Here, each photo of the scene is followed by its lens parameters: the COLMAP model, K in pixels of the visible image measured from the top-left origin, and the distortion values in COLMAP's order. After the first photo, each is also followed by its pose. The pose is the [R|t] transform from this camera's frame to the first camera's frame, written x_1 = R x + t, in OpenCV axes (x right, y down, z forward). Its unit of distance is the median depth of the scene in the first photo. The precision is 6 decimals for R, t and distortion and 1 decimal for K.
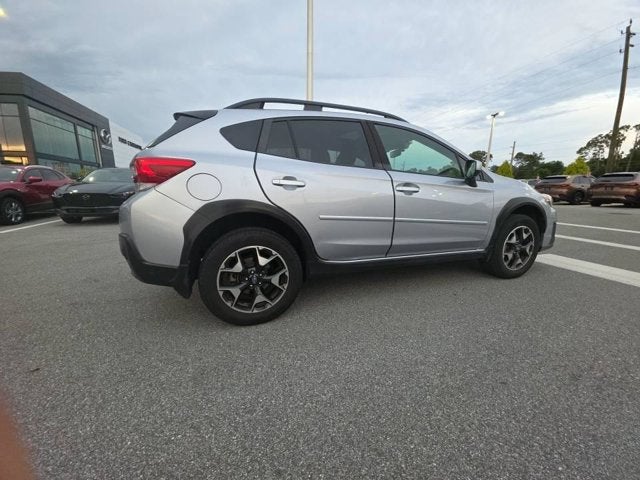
lens RADIAL K [[253.1, 0, 322.0], [0, 253.1, 240.9], [0, 0, 1]] dist [0.016705, -0.010124]
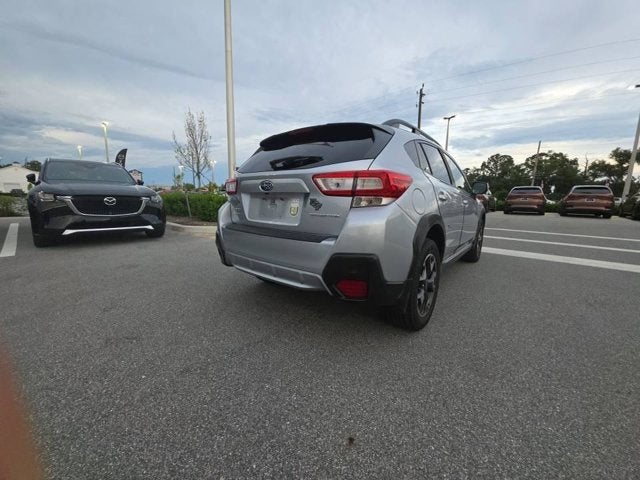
lens RADIAL K [[253.1, 0, 322.0], [0, 253.1, 240.9], [0, 0, 1]] dist [0.016705, -0.010124]
pose [[0.858483, -0.075376, 0.507273, -1.062770], [0.088803, 0.996047, -0.002284, -0.066652], [-0.505096, 0.047008, 0.861782, 0.243000]]
